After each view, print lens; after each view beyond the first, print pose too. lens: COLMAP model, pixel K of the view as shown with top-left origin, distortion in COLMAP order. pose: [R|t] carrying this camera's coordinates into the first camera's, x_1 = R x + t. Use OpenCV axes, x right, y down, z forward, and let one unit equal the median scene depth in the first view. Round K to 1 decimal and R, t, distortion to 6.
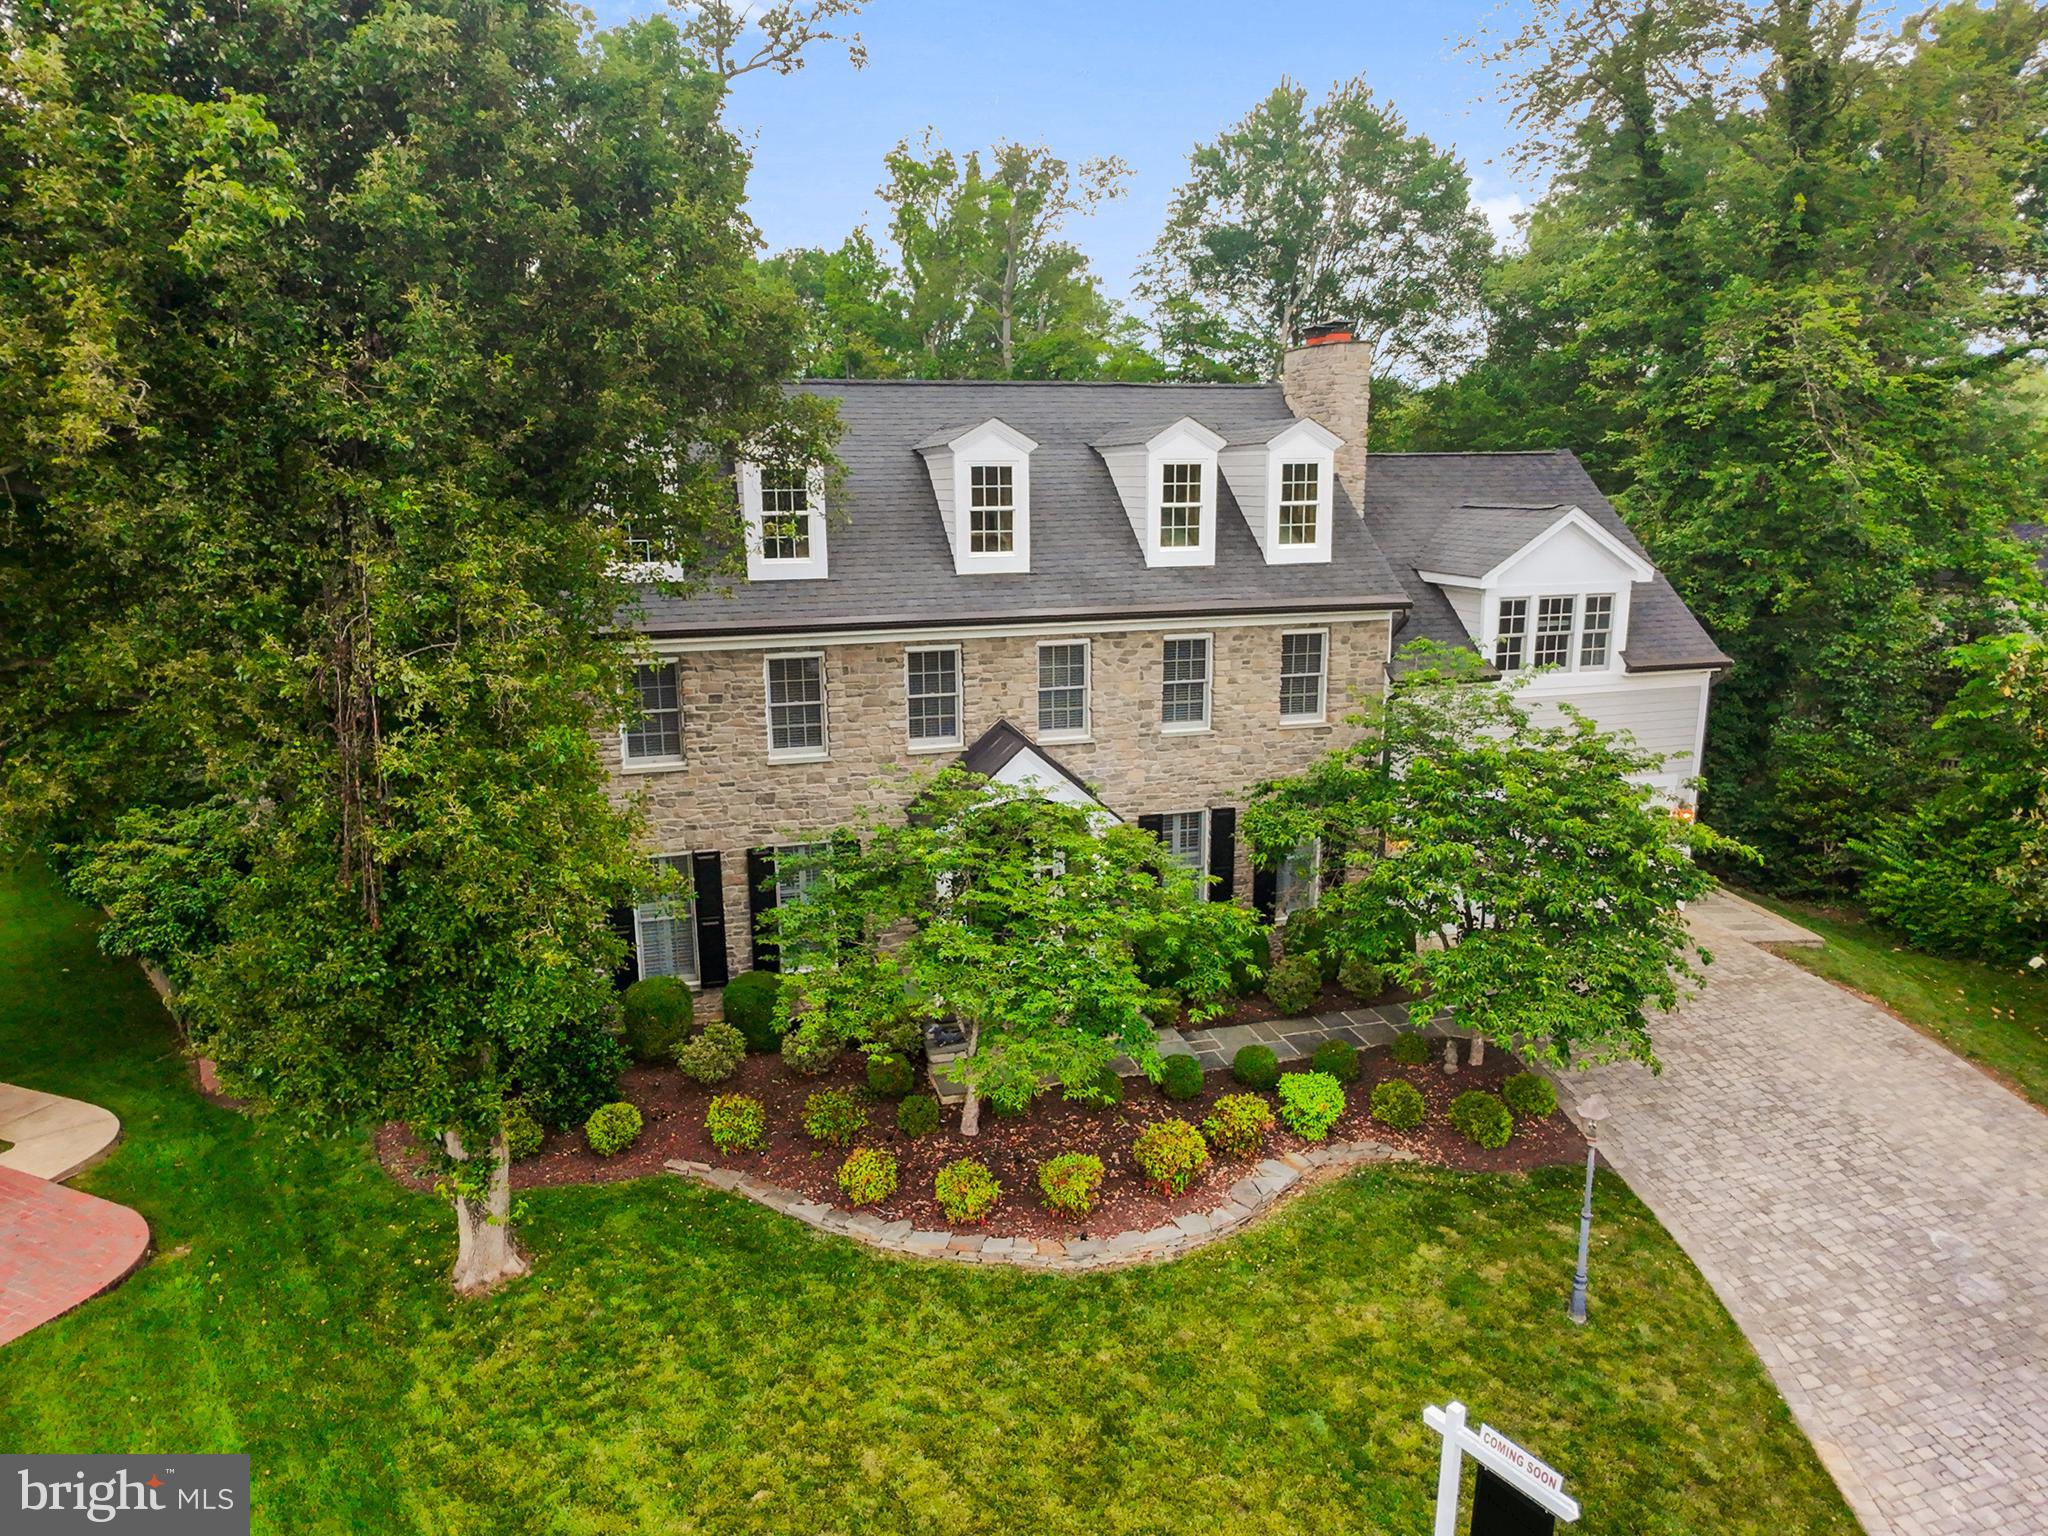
lens RADIAL K [[1297.3, 0, 1019.7], [0, 1297.3, 768.1], [0, 0, 1]] dist [0.004064, -0.001106]
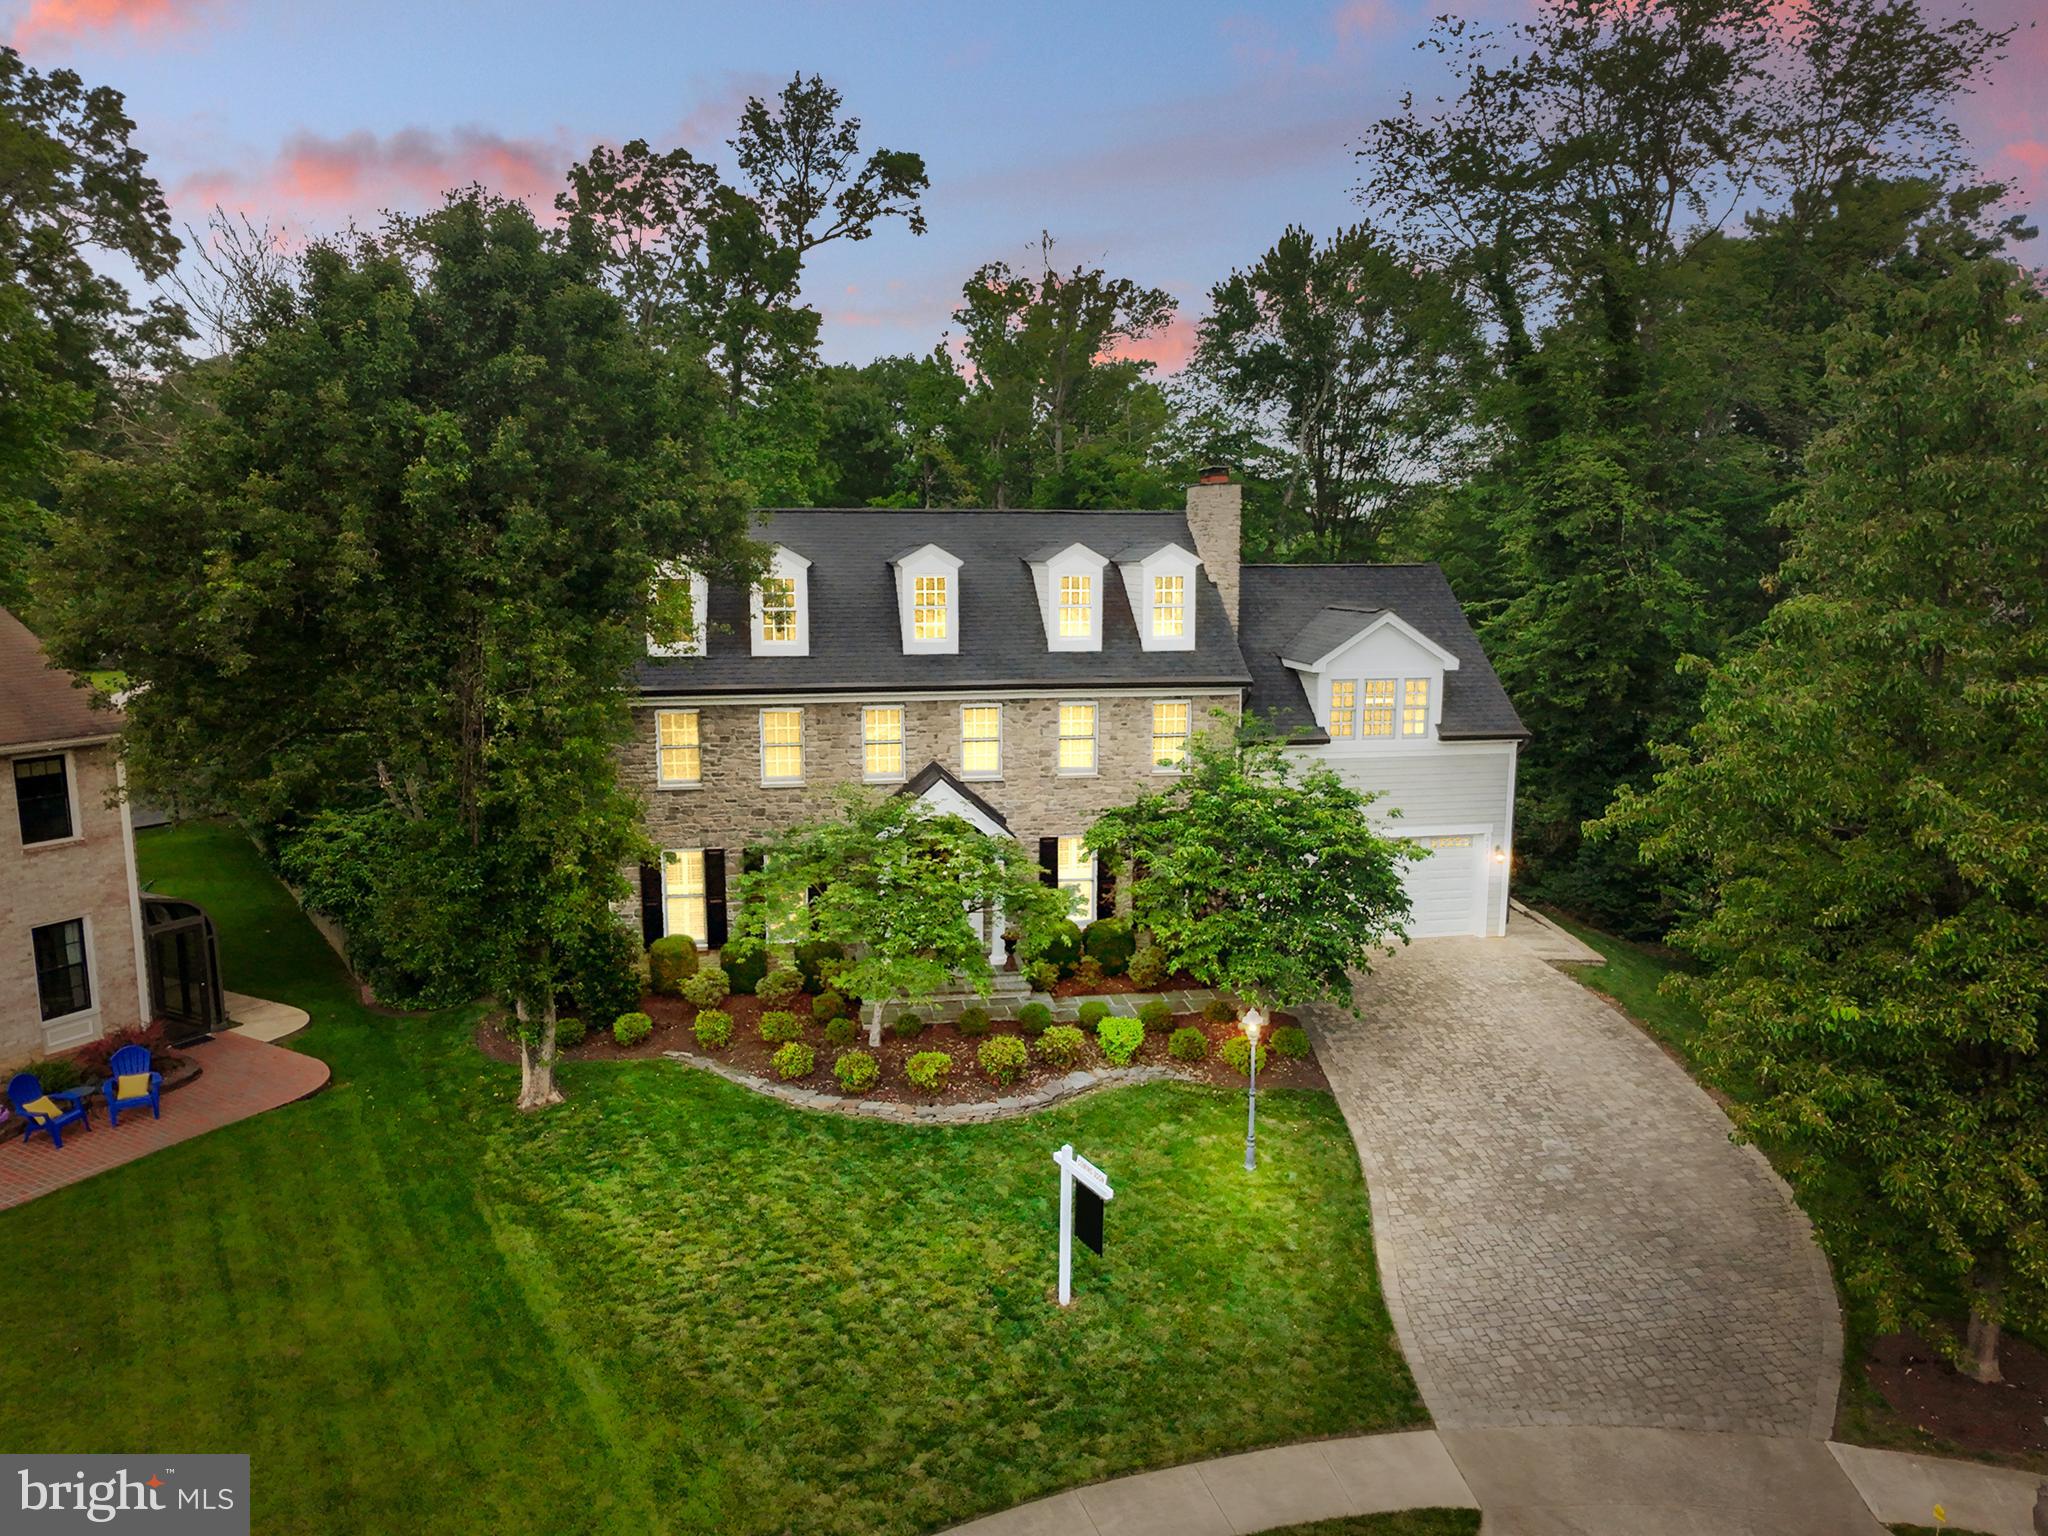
lens RADIAL K [[1337.2, 0, 1024.0], [0, 1337.2, 768.0], [0, 0, 1]] dist [-0.005308, 0.000376]
pose [[0.995072, 0.027064, -0.095385, 0.260195], [-0.032785, 0.997724, -0.058925, 0.060308], [0.093573, 0.061762, 0.993695, -0.466409]]
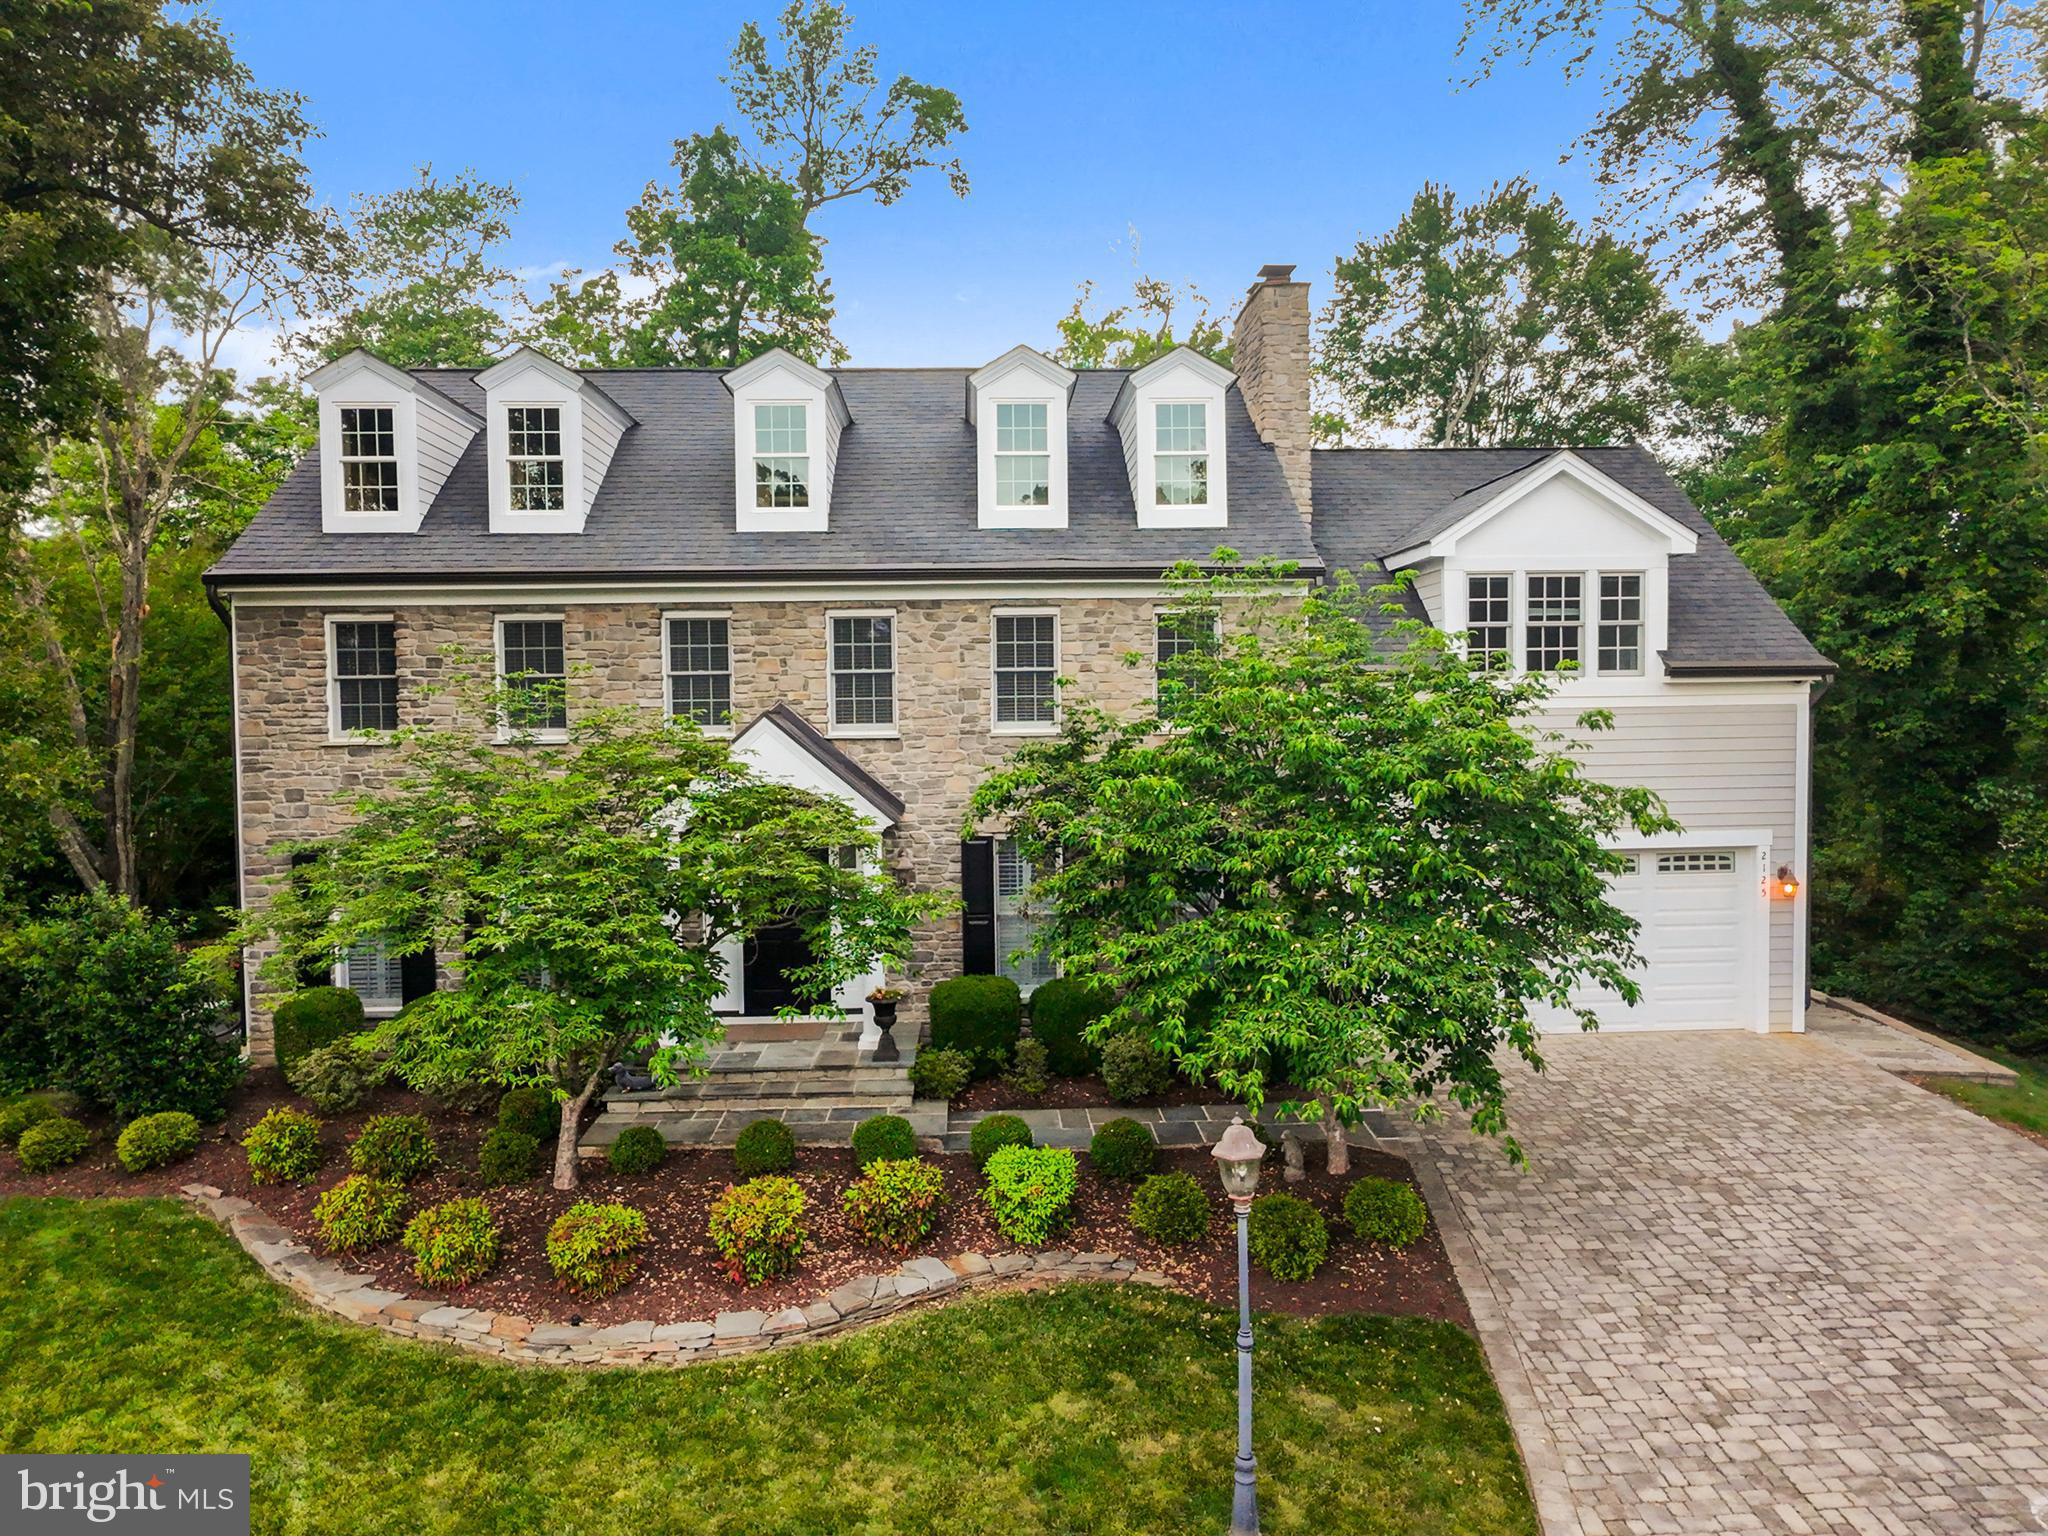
lens RADIAL K [[1297.3, 0, 1019.7], [0, 1297.3, 768.1], [0, 0, 1]] dist [0.004064, -0.001106]
pose [[0.972443, 0.007456, -0.233023, 0.392953], [-0.047733, 0.984684, -0.167689, 0.160879], [0.228203, 0.174191, 0.957904, 0.313983]]
